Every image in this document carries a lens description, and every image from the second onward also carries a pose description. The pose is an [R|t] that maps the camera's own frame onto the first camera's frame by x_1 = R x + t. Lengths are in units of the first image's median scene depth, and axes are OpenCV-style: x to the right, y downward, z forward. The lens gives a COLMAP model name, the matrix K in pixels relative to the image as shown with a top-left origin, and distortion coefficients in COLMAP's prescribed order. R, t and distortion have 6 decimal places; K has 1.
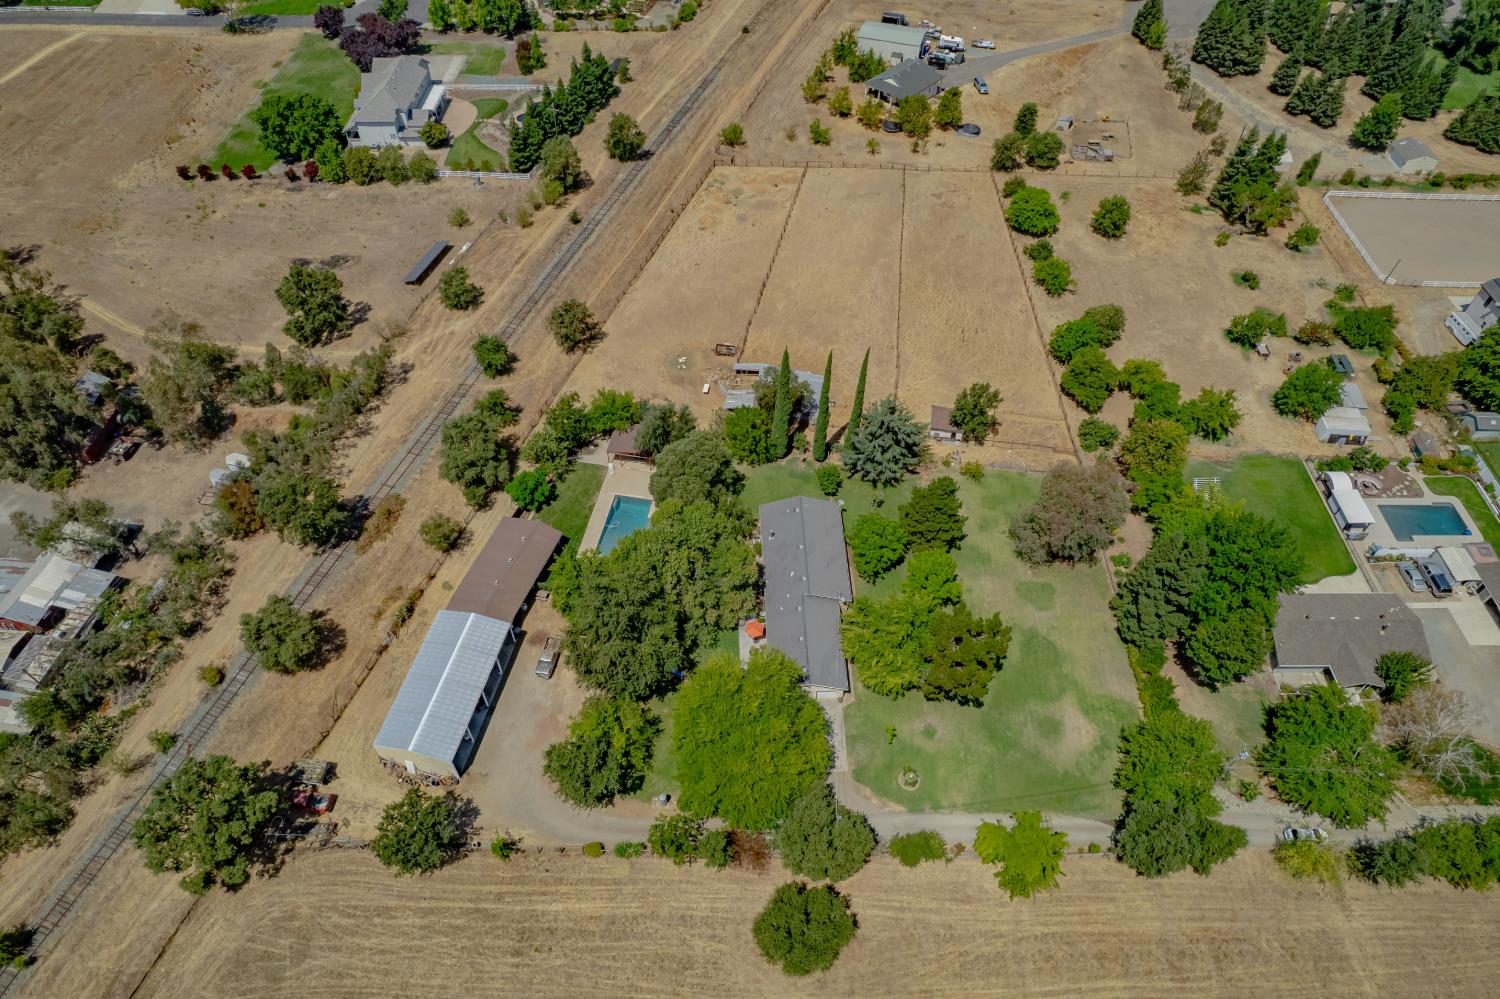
lens RADIAL K [[957.9, 0, 742.0], [0, 957.9, 502.4], [0, 0, 1]] dist [-0.081430, 0.071428]
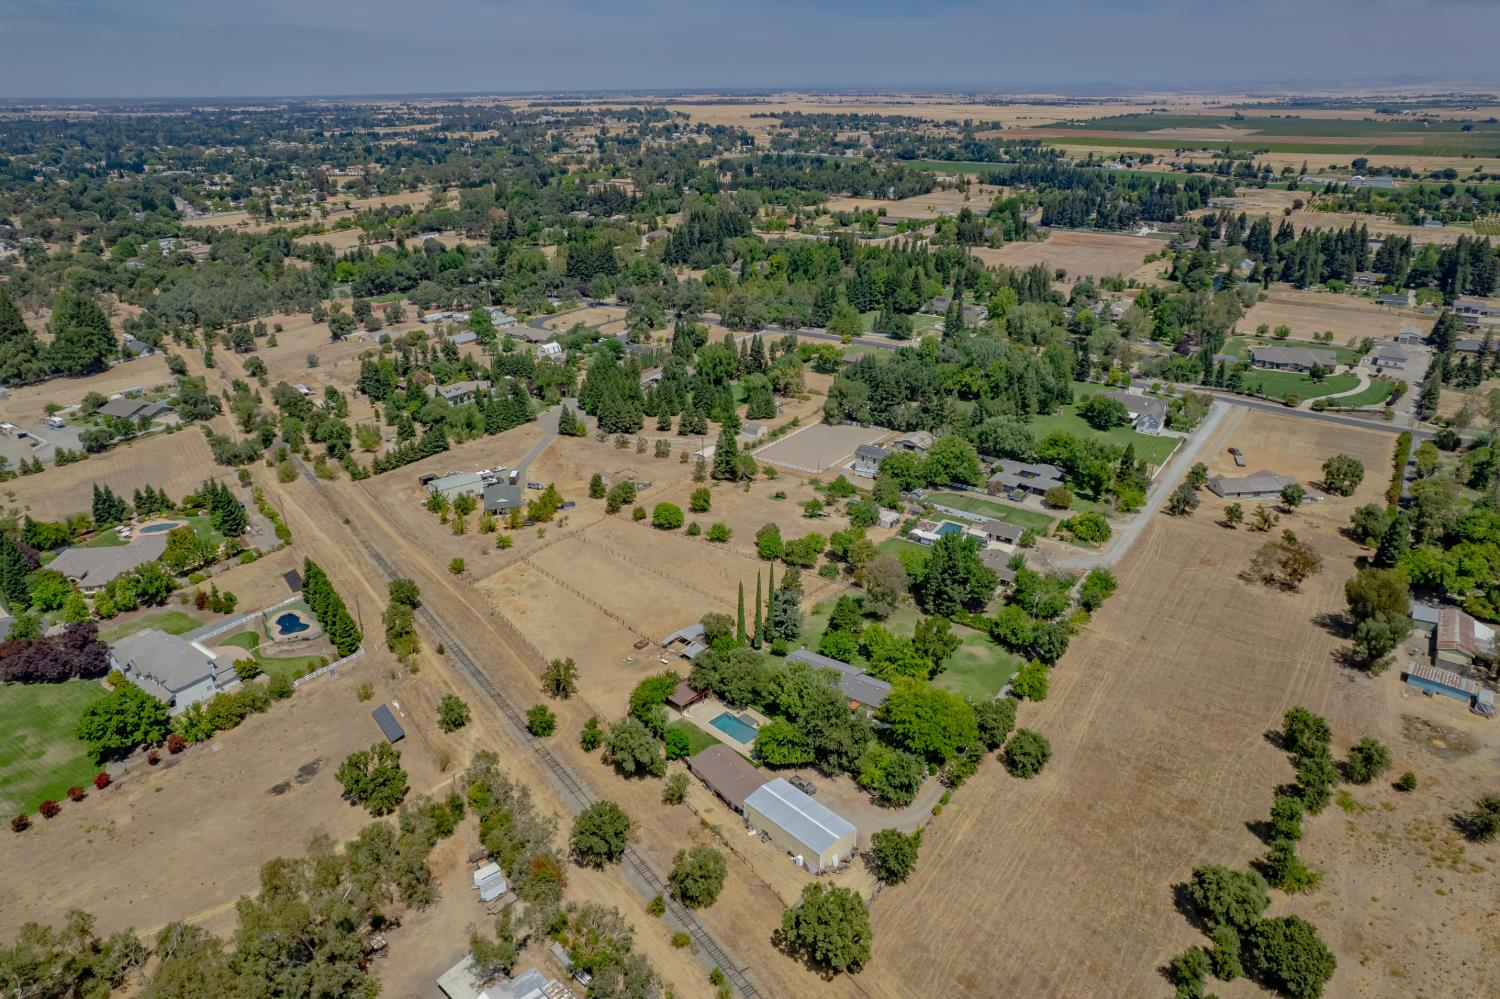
lens RADIAL K [[957.9, 0, 742.0], [0, 957.9, 502.4], [0, 0, 1]] dist [-0.081430, 0.071428]
pose [[0.564934, -0.338364, 0.752568, -0.999669], [0.635445, 0.760216, -0.135210, -0.030967], [-0.526364, 0.554600, 0.644484, -0.149833]]
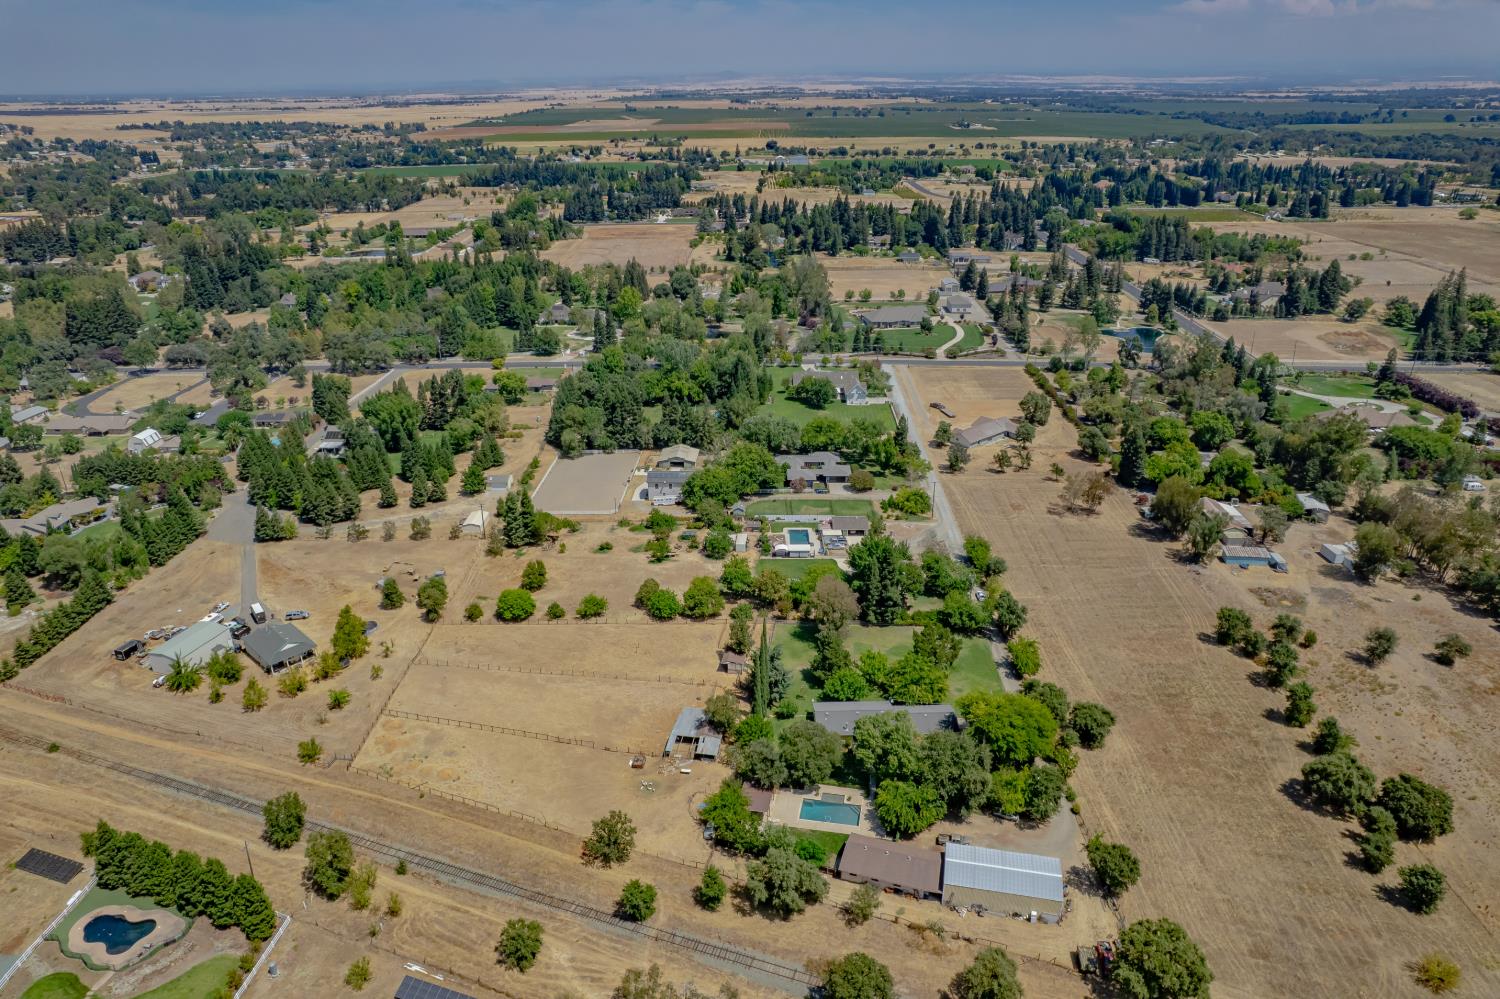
lens RADIAL K [[957.9, 0, 742.0], [0, 957.9, 502.4], [0, 0, 1]] dist [-0.081430, 0.071428]
pose [[0.015541, -0.410987, 0.911509, -1.020214], [0.771434, 0.584897, 0.250569, -0.577497], [-0.636119, 0.699275, 0.326140, 0.309575]]
